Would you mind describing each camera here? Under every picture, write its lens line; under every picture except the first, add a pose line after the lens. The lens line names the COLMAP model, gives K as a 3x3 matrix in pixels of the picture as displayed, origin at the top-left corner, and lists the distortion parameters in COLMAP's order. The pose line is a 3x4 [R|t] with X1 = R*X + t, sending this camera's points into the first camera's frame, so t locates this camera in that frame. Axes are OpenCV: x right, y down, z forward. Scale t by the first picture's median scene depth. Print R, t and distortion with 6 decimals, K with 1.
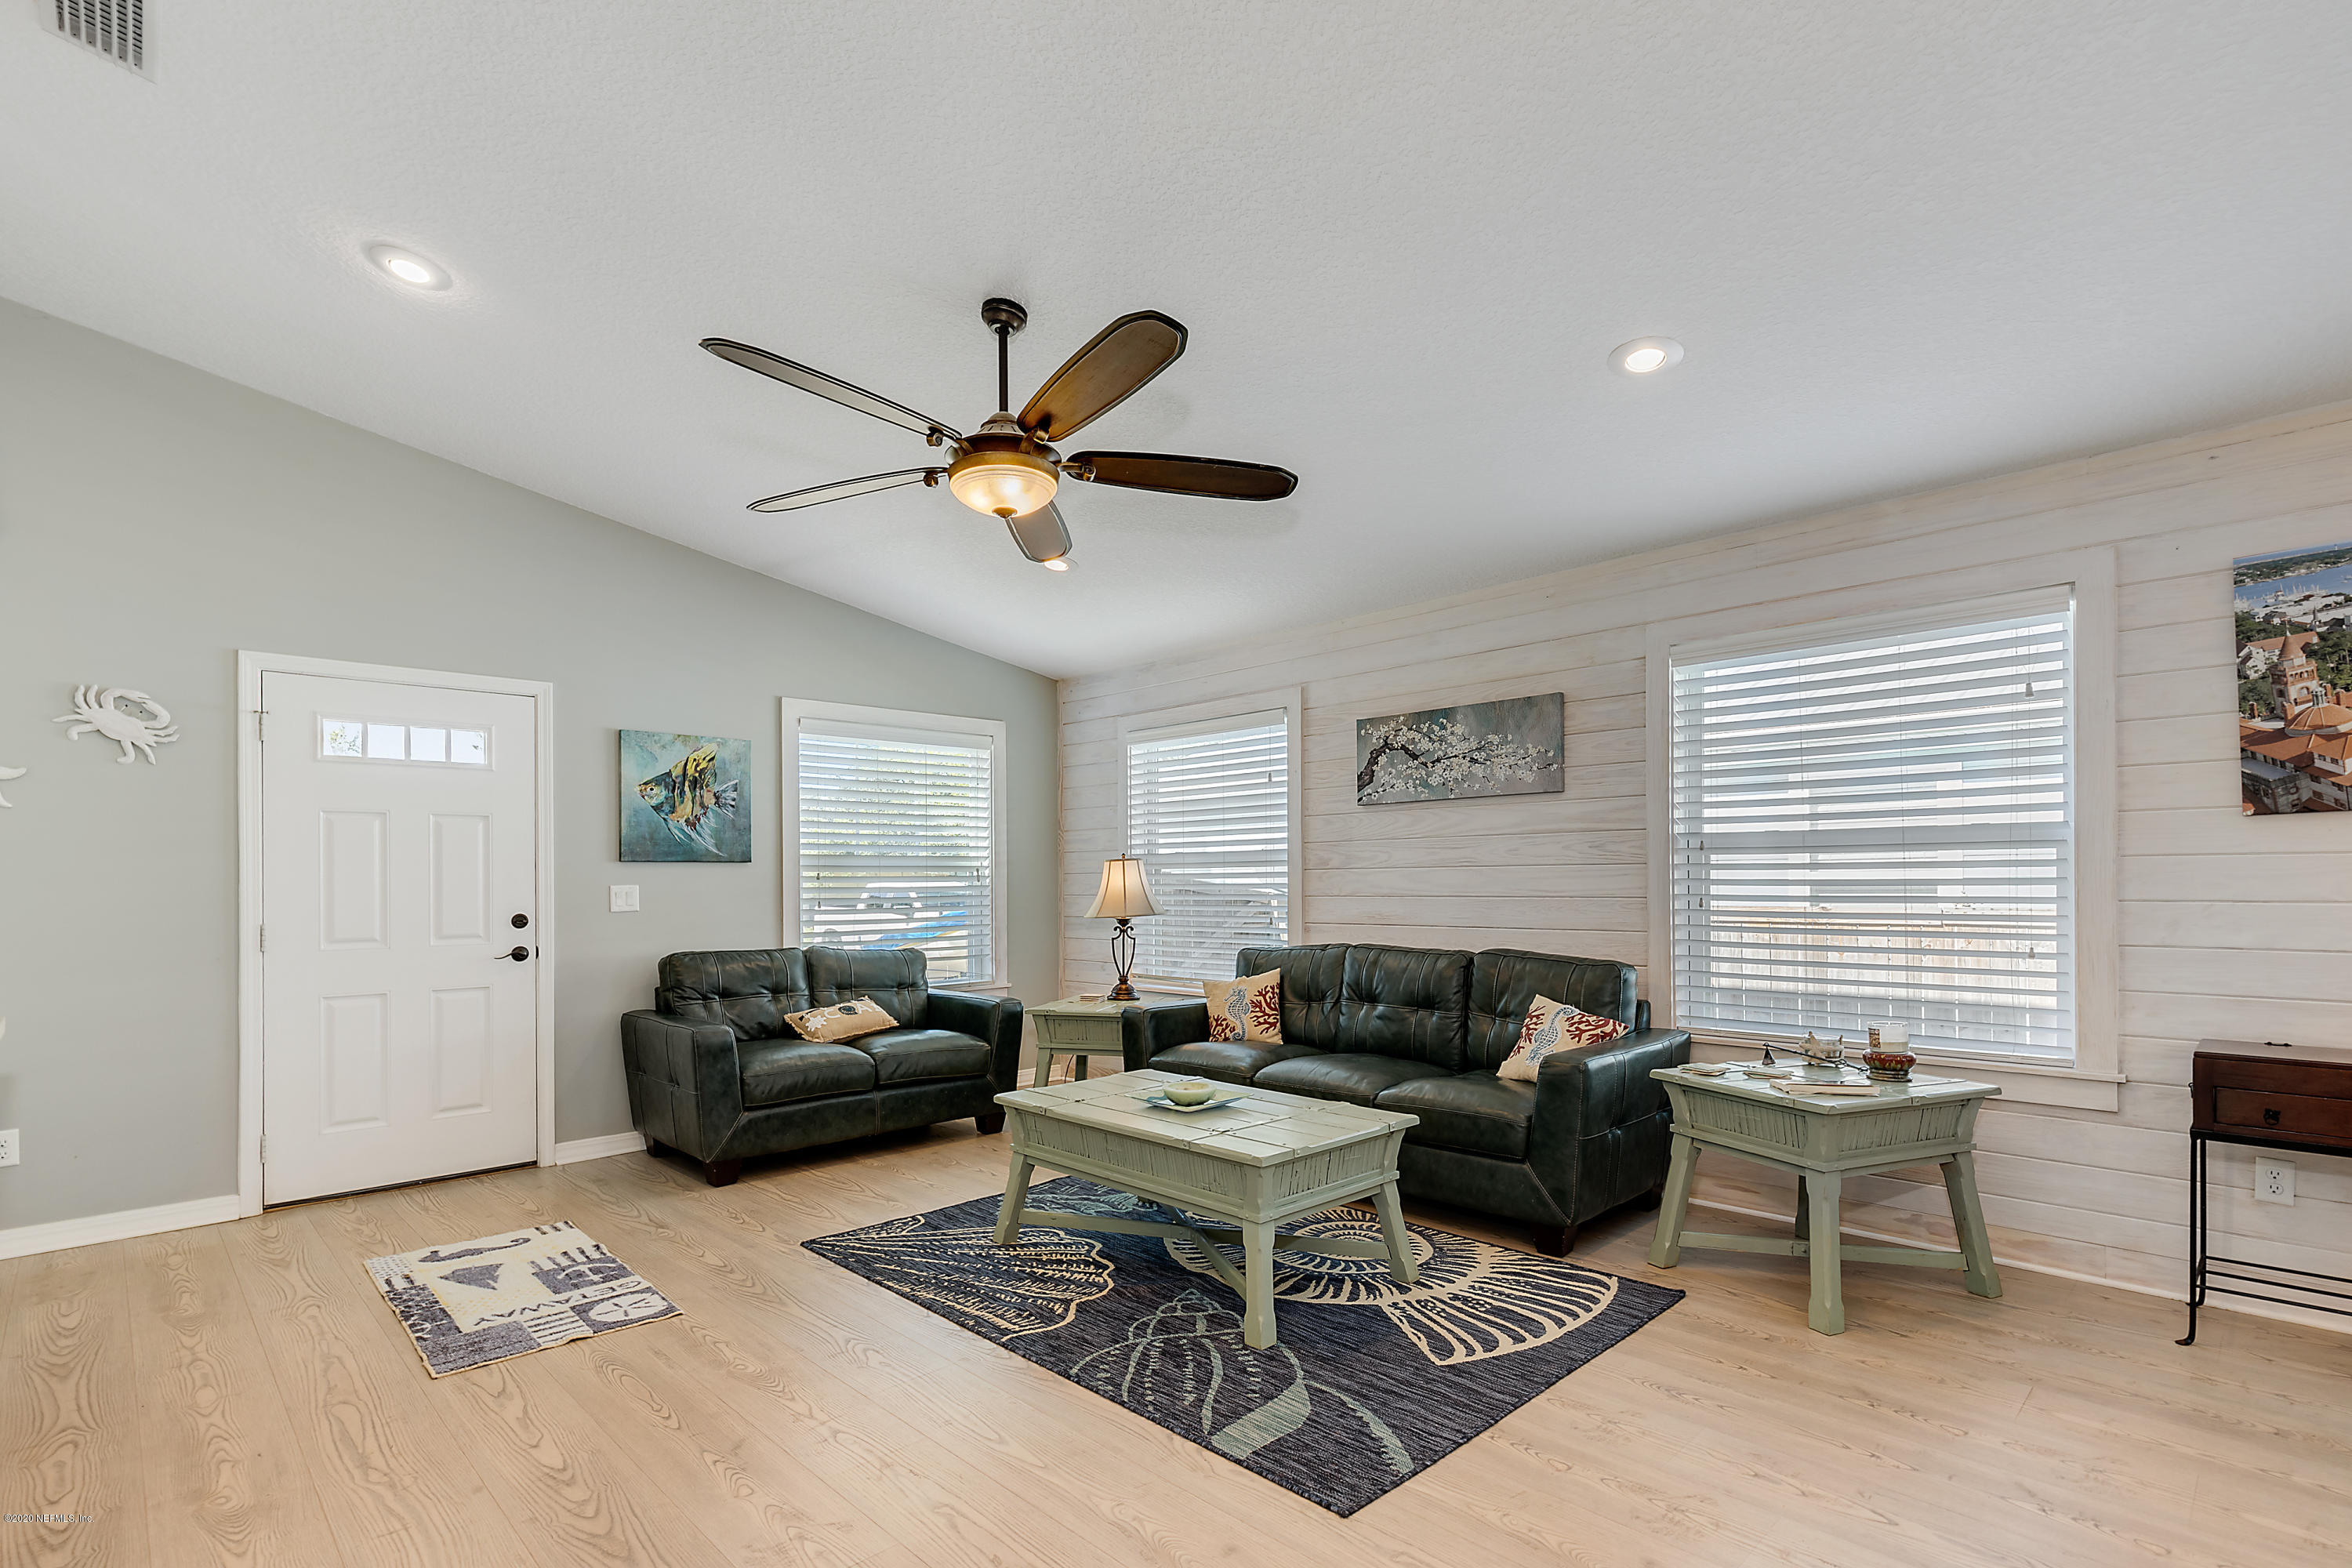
lens RADIAL K [[1094.6, 0, 1182.0], [0, 1094.6, 876.0], [0, 0, 1]] dist [0.001835, -0.000057]
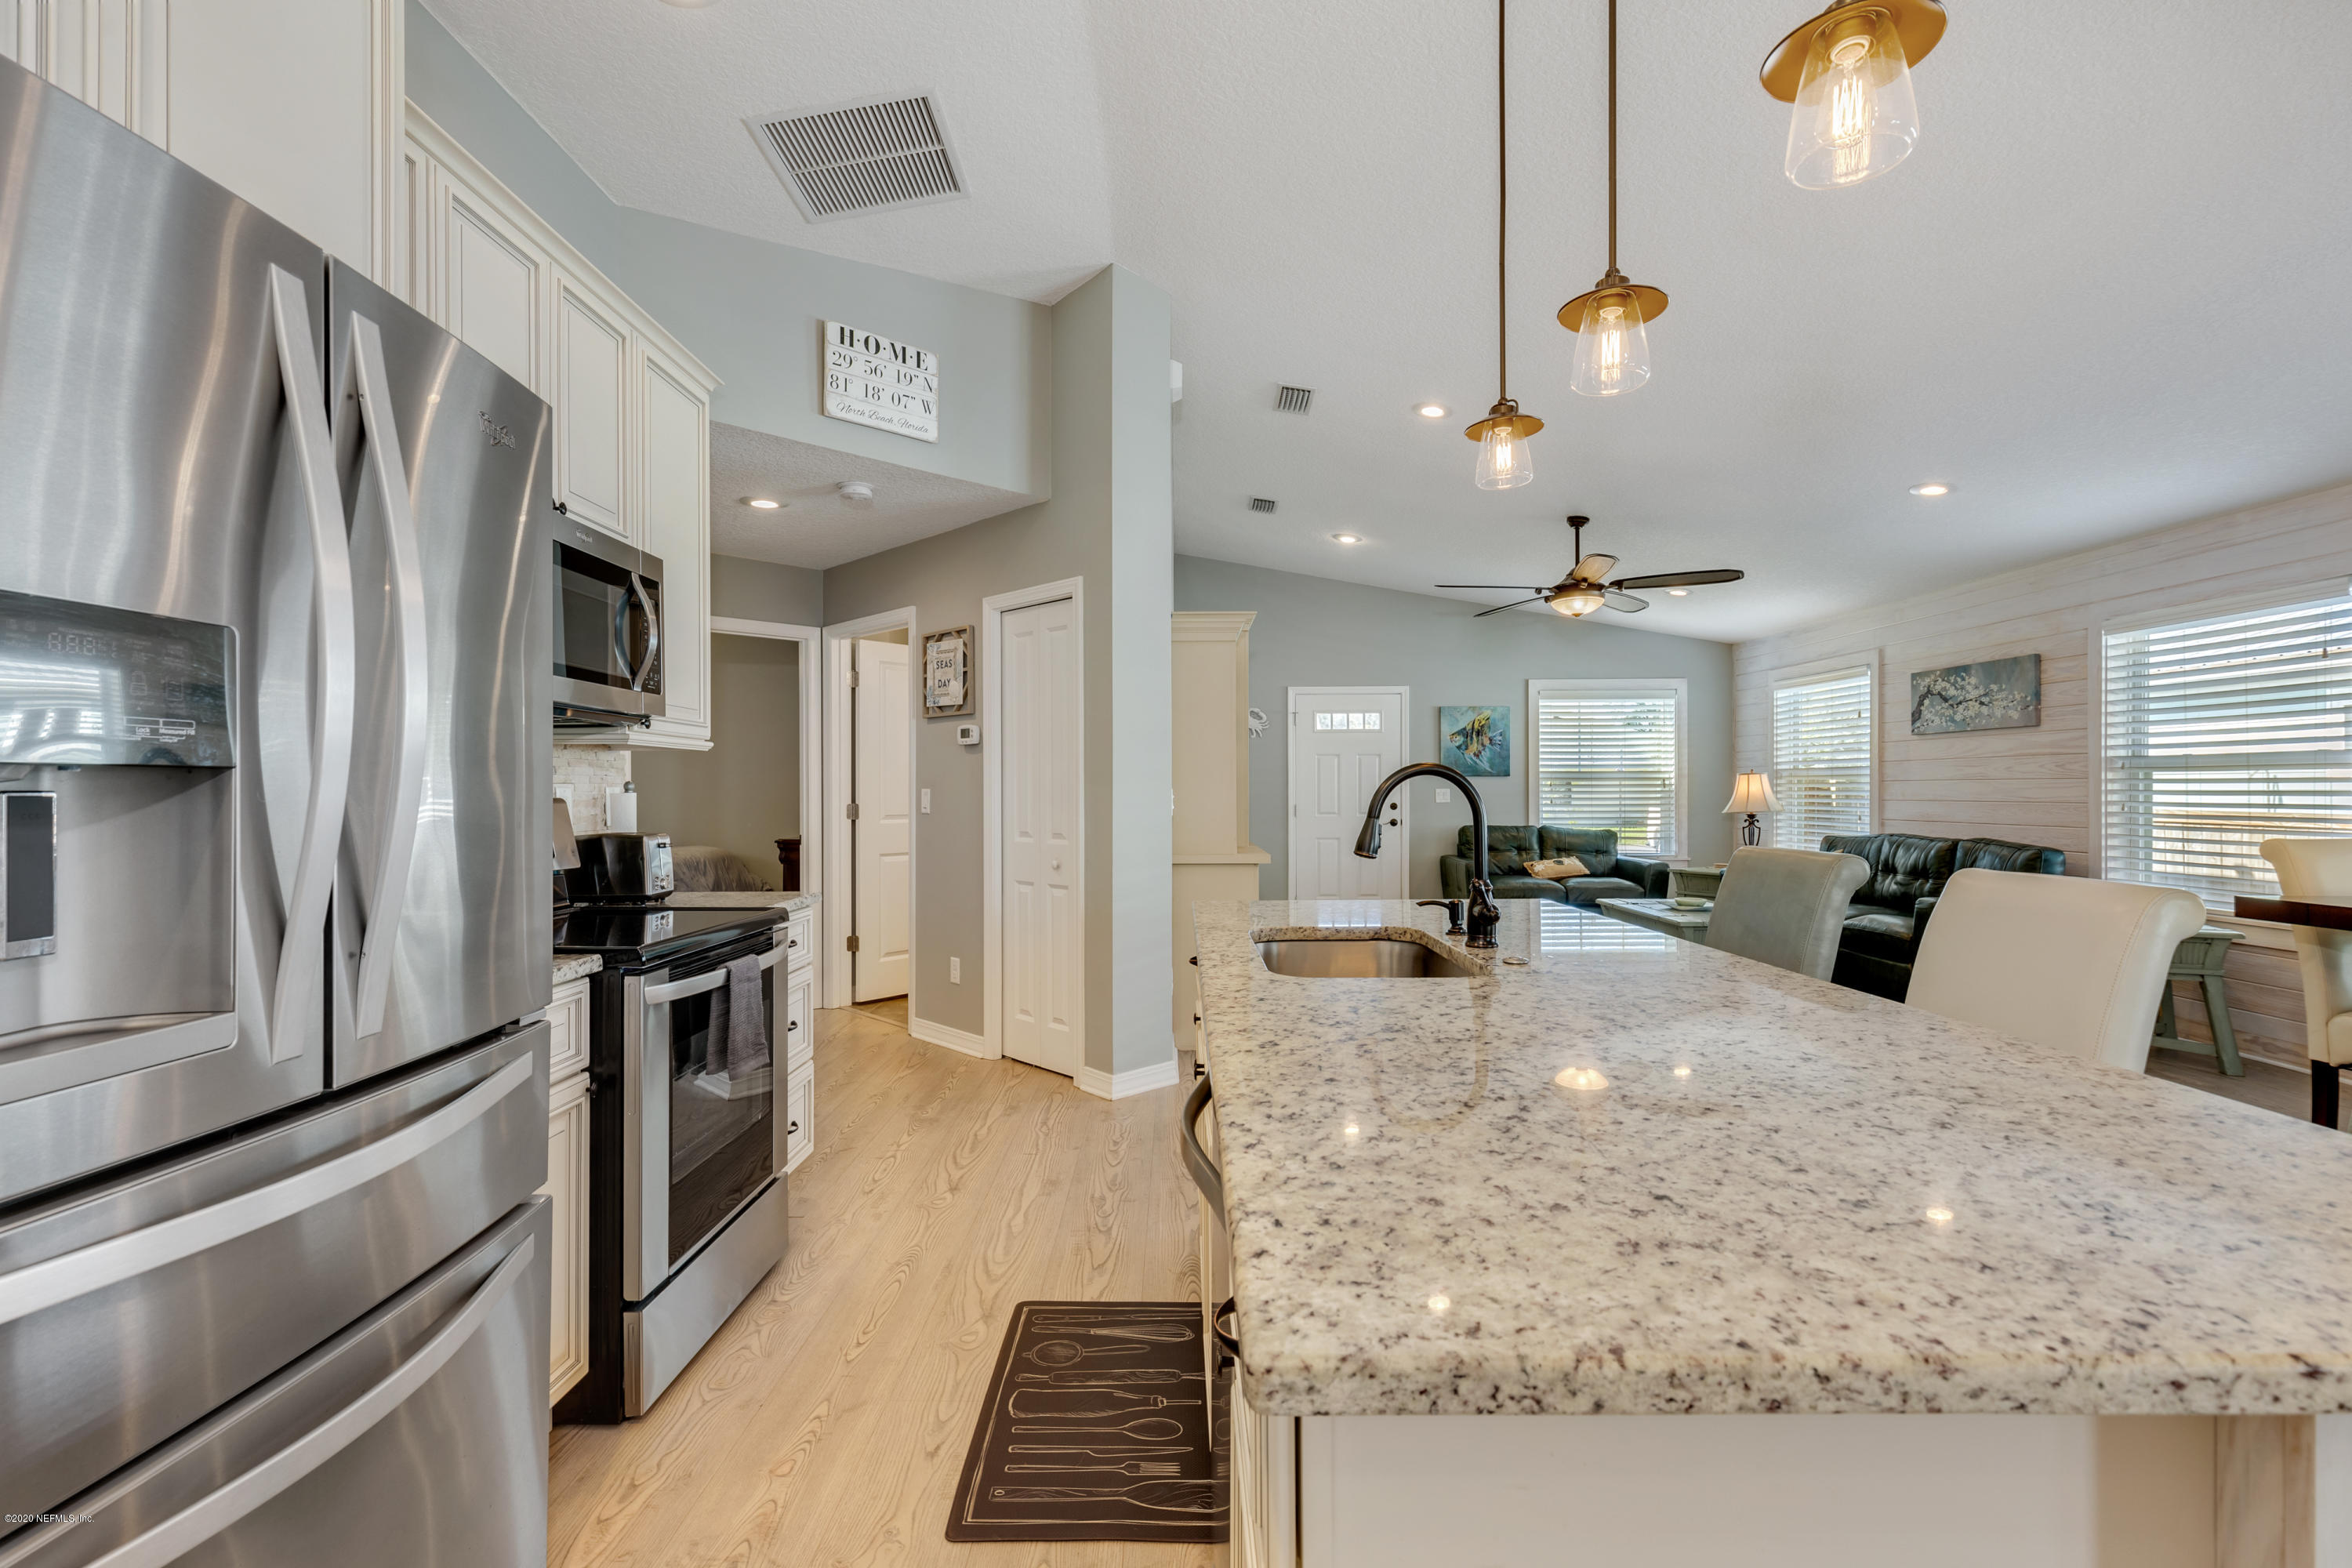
lens RADIAL K [[1062.5, 0, 1176.0], [0, 1062.5, 784.0], [0, 0, 1]] dist [0.002643, -0.000175]
pose [[0.710135, 0.003635, -0.704056, 0.485518], [-0.000984, 0.999991, 0.004170, -0.007533], [0.704065, -0.002268, 0.710132, -0.667335]]
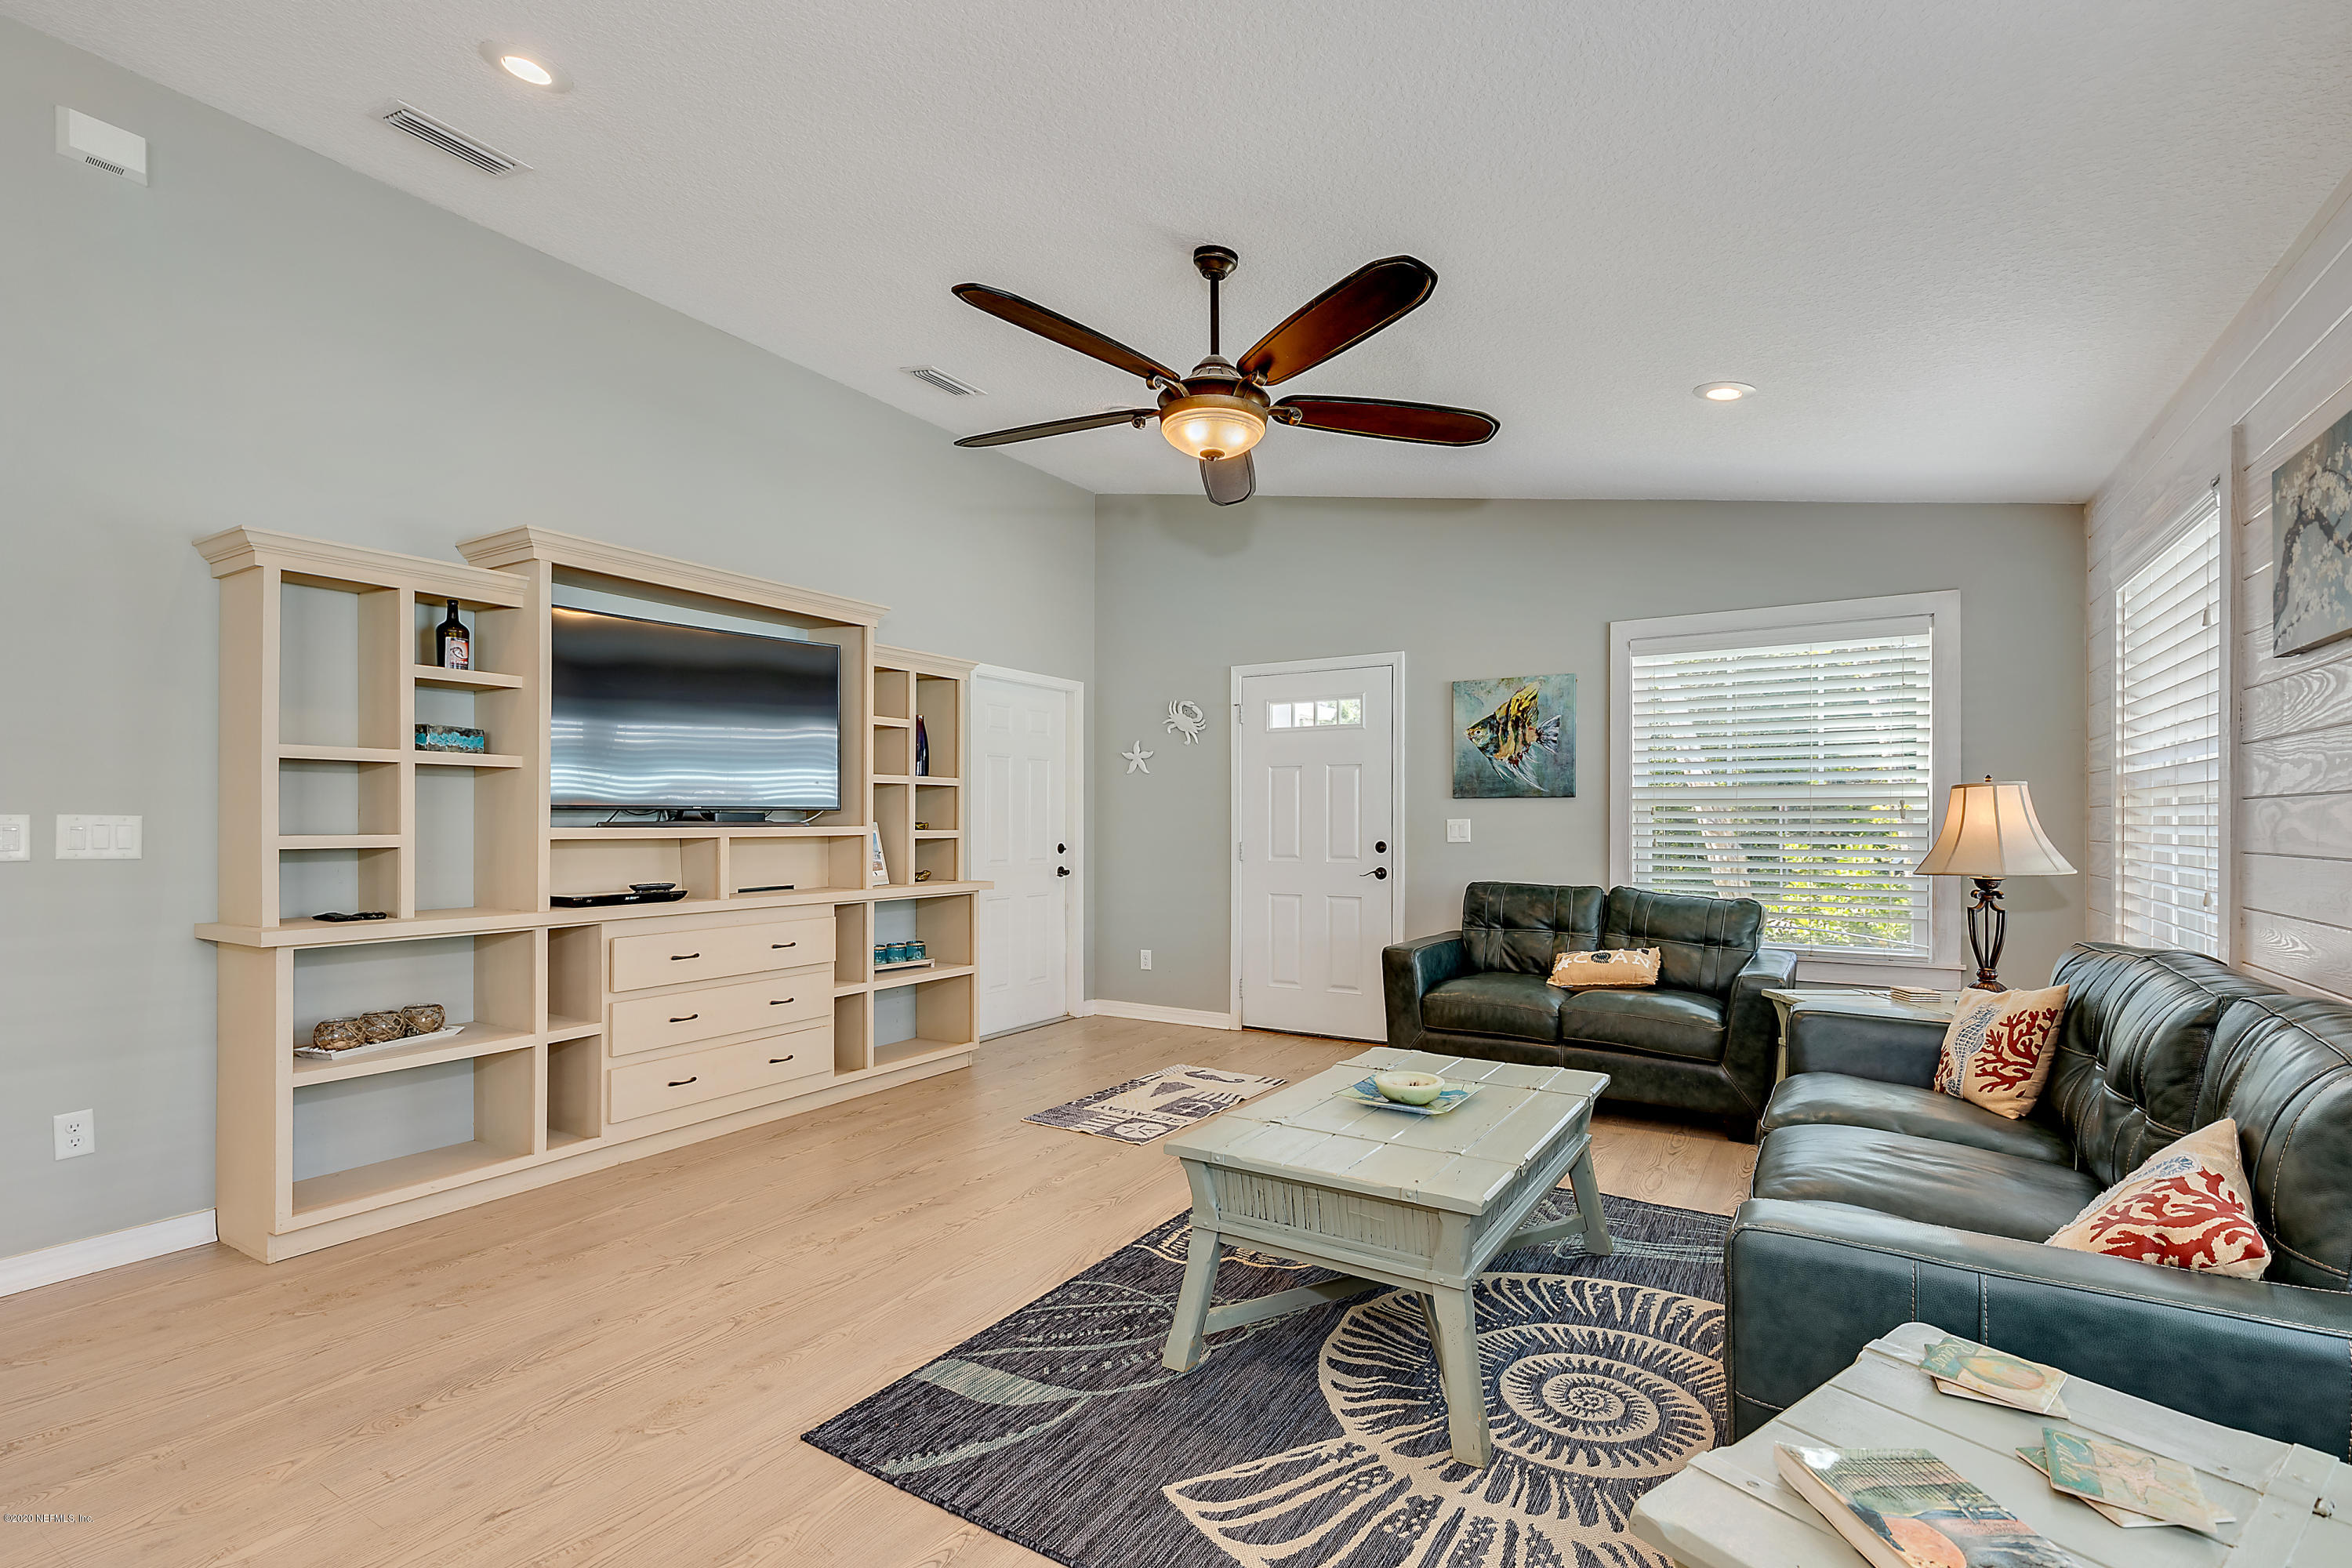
lens RADIAL K [[1079.7, 0, 1182.4], [0, 1079.7, 813.5], [0, 0, 1]] dist [0.012352, -0.000341]
pose [[0.246694, 0.003005, -0.969089, 0.533268], [0.001610, 0.999993, 0.003511, -0.001869], [0.969092, -0.002427, 0.246688, 0.478403]]
